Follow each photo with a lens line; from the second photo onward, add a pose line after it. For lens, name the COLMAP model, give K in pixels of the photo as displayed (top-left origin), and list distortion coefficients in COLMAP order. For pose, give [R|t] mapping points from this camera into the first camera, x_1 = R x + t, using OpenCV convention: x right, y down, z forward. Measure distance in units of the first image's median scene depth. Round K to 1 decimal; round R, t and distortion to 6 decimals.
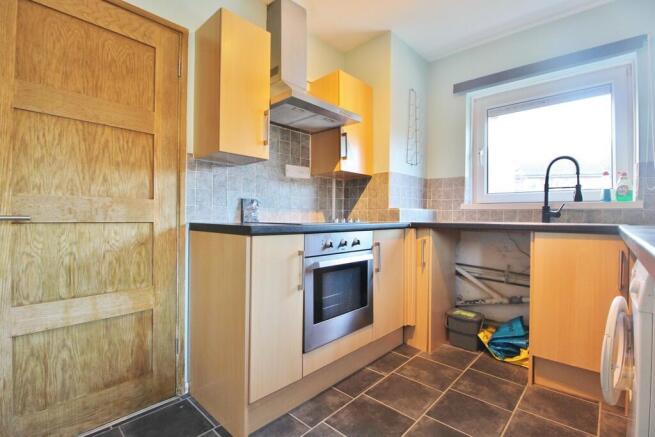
lens RADIAL K [[303.4, 0, 324.6], [0, 303.4, 216.2], [0, 0, 1]] dist [-0.001584, -0.012690]
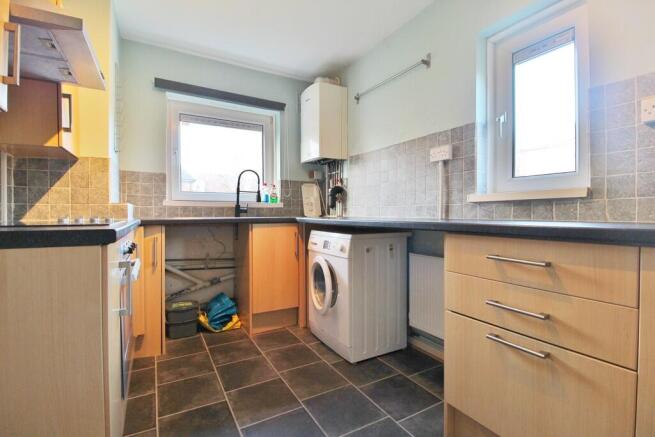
lens RADIAL K [[303.4, 0, 324.6], [0, 303.4, 216.2], [0, 0, 1]] dist [-0.001584, -0.012690]
pose [[0.293965, -0.015703, 0.955687, -0.424066], [0.002064, 0.999873, 0.015795, -0.002818], [-0.955814, -0.002671, 0.293960, 0.230109]]
